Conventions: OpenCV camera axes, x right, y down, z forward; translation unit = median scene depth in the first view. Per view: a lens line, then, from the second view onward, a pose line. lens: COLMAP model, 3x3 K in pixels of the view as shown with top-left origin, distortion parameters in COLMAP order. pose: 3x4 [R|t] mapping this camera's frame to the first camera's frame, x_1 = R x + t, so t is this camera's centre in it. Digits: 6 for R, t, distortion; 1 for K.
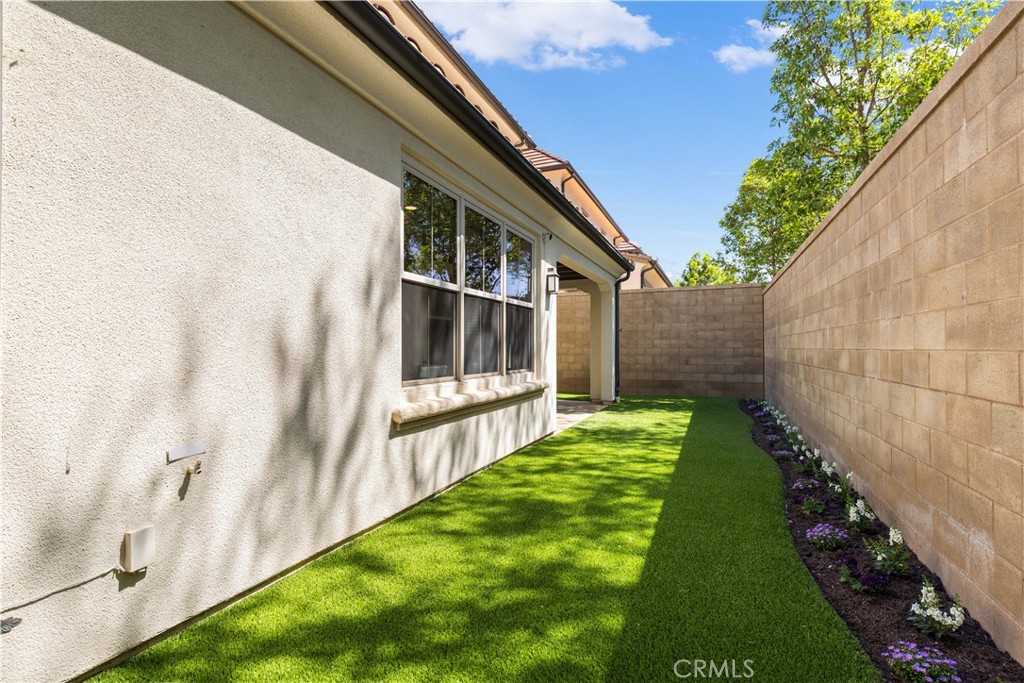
lens RADIAL K [[486.7, 0, 496.7], [0, 486.7, 342.0], [0, 0, 1]] dist [0.018265, -0.000341]
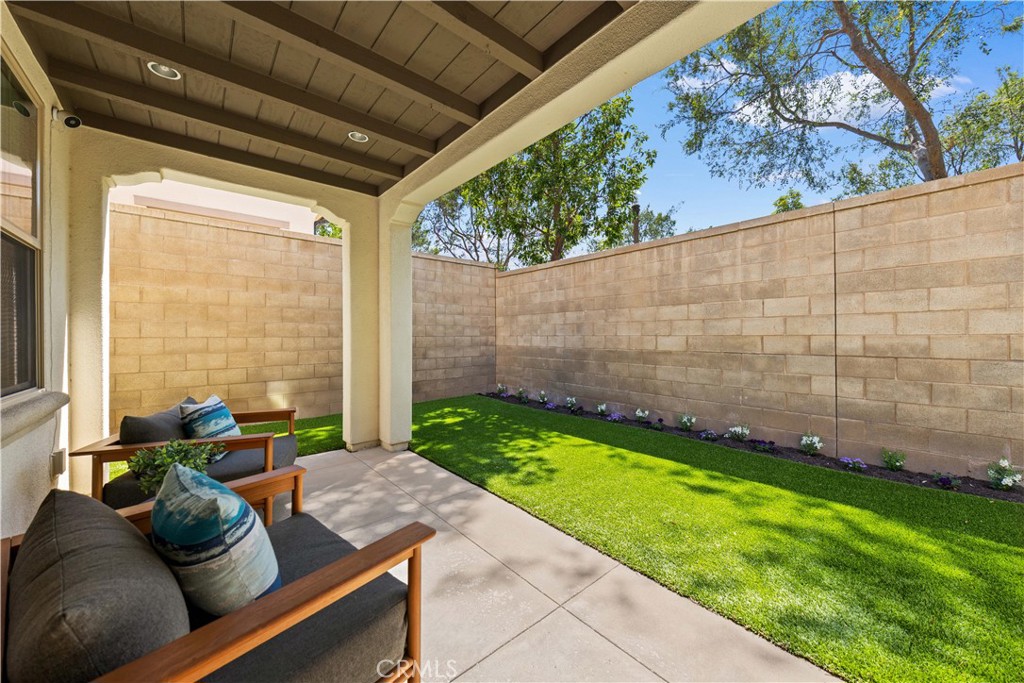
lens RADIAL K [[359.7, 0, 517.1], [0, 359.7, 335.2], [0, 0, 1]] dist [-0.000140, -0.000131]
pose [[0.402569, -0.000654, 0.915389, -0.052974], [-0.004970, 0.999983, 0.002900, 0.008222], [-0.915376, -0.005717, 0.402559, 0.656141]]
